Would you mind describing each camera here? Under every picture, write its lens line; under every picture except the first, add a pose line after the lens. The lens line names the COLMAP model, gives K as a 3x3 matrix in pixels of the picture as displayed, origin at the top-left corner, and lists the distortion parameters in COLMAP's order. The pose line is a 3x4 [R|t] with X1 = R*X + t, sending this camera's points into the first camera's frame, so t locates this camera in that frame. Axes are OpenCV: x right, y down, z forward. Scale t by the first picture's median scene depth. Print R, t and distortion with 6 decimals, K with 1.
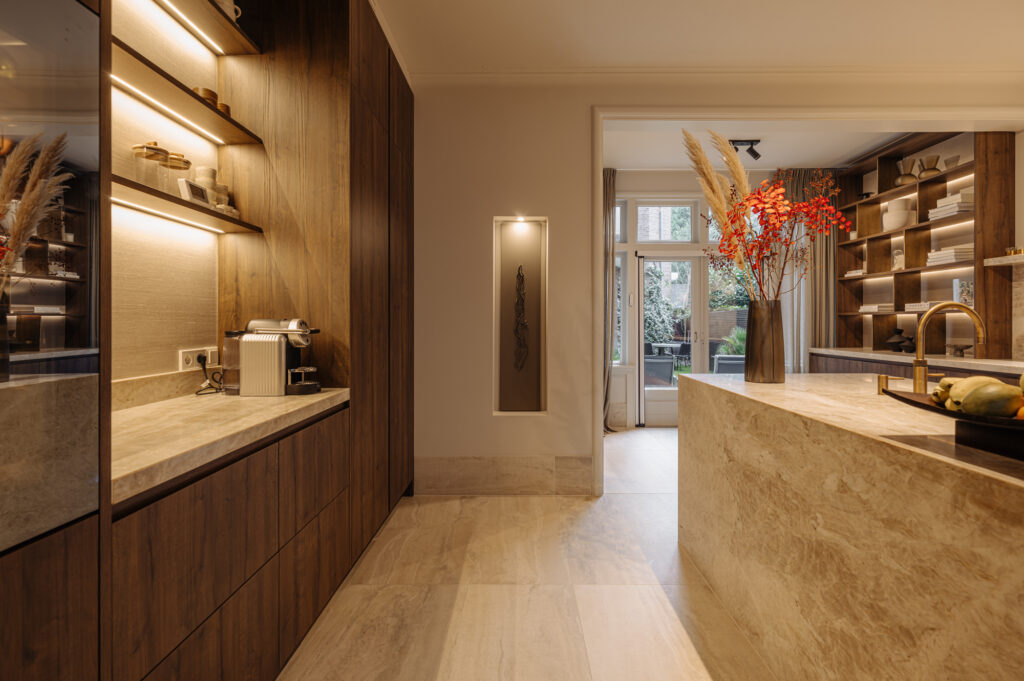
lens RADIAL K [[482.5, 0, 514.1], [0, 482.5, 321.9], [0, 0, 1]] dist [0.000238, -0.000245]
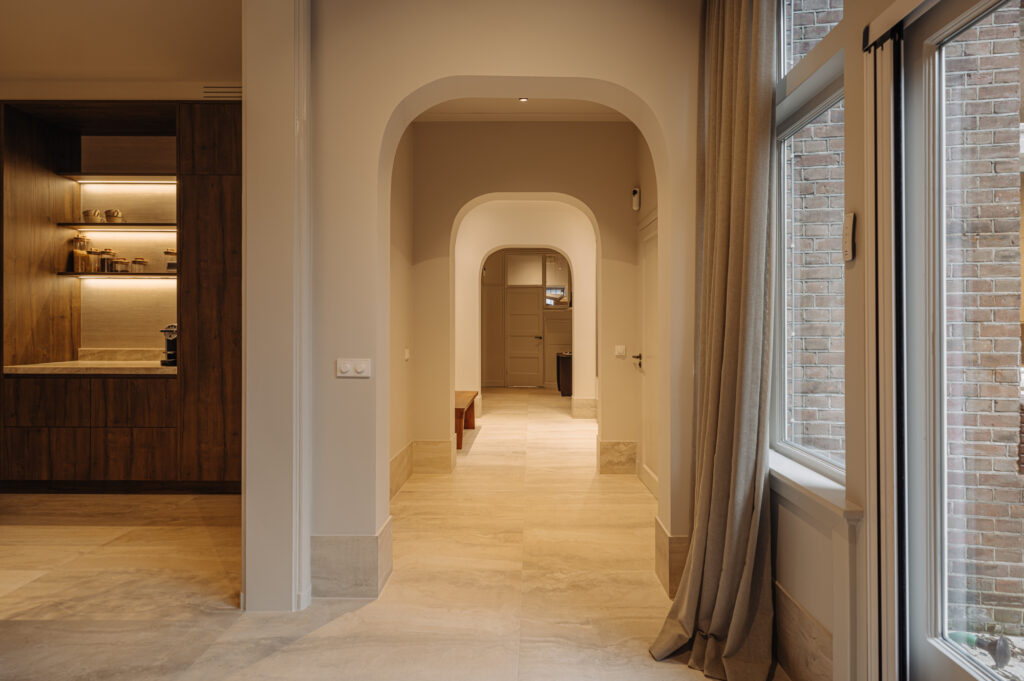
lens RADIAL K [[480.9, 0, 531.2], [0, 480.9, 326.3], [0, 0, 1]] dist [0.001194, -0.000115]
pose [[0.008815, -0.000791, -0.999961, 1.261293], [-0.002221, 0.999997, -0.000810, 0.001212], [0.999959, 0.002228, 0.008813, 2.156019]]
